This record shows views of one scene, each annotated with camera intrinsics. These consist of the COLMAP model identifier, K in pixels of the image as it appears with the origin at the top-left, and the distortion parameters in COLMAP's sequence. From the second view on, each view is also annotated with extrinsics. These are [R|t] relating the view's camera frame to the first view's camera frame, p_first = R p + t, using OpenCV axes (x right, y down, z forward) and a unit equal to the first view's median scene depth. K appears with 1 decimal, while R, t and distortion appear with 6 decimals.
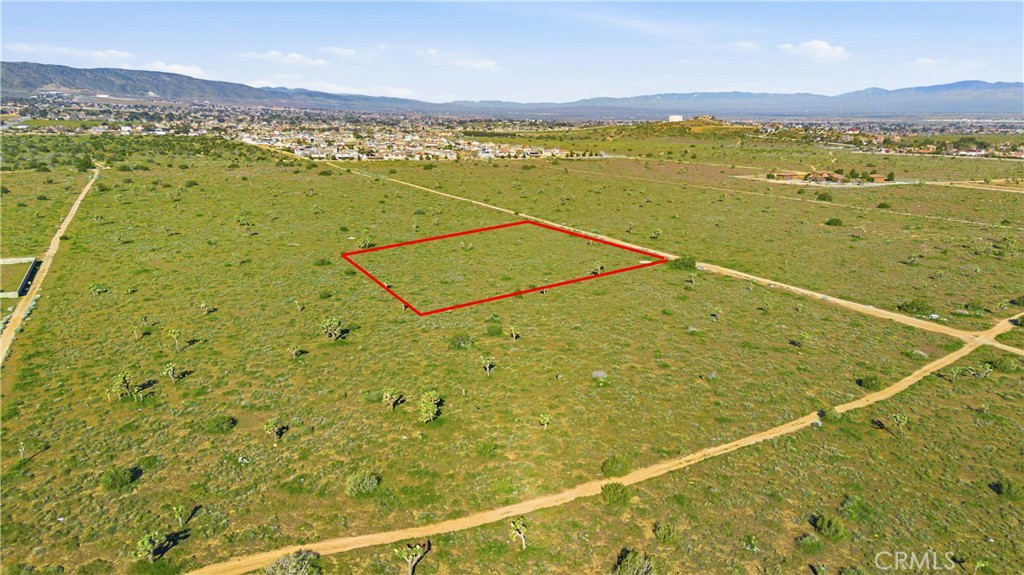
lens RADIAL K [[720.7, 0, 519.4], [0, 720.7, 289.2], [0, 0, 1]] dist [0.068437, -0.032588]
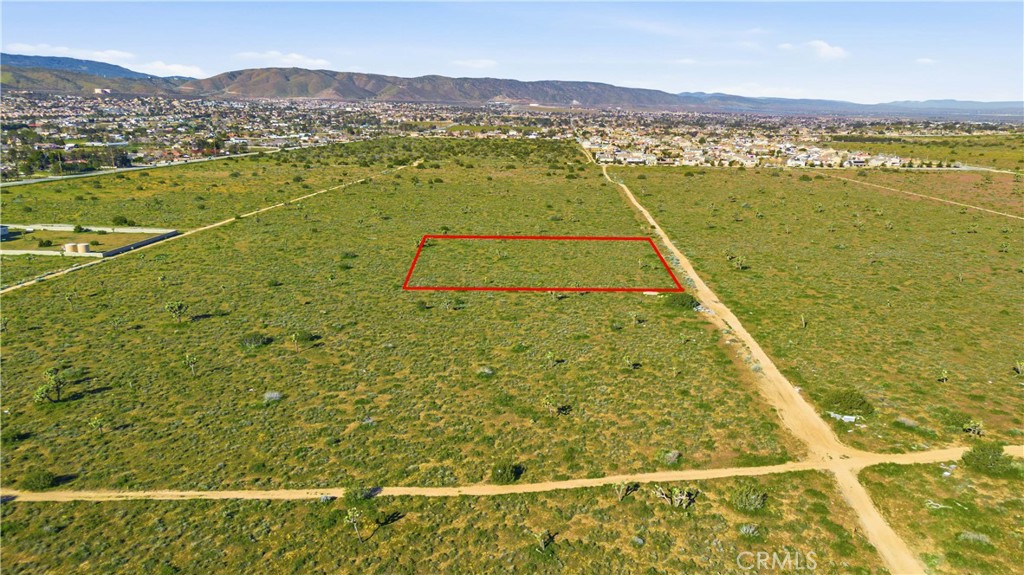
lens RADIAL K [[720.7, 0, 519.4], [0, 720.7, 289.2], [0, 0, 1]] dist [0.068437, -0.032588]
pose [[0.853511, 0.121215, -0.506780, 0.644418], [-0.123747, 0.991895, 0.028835, -0.064899], [0.506168, 0.038101, 0.861593, 0.261763]]
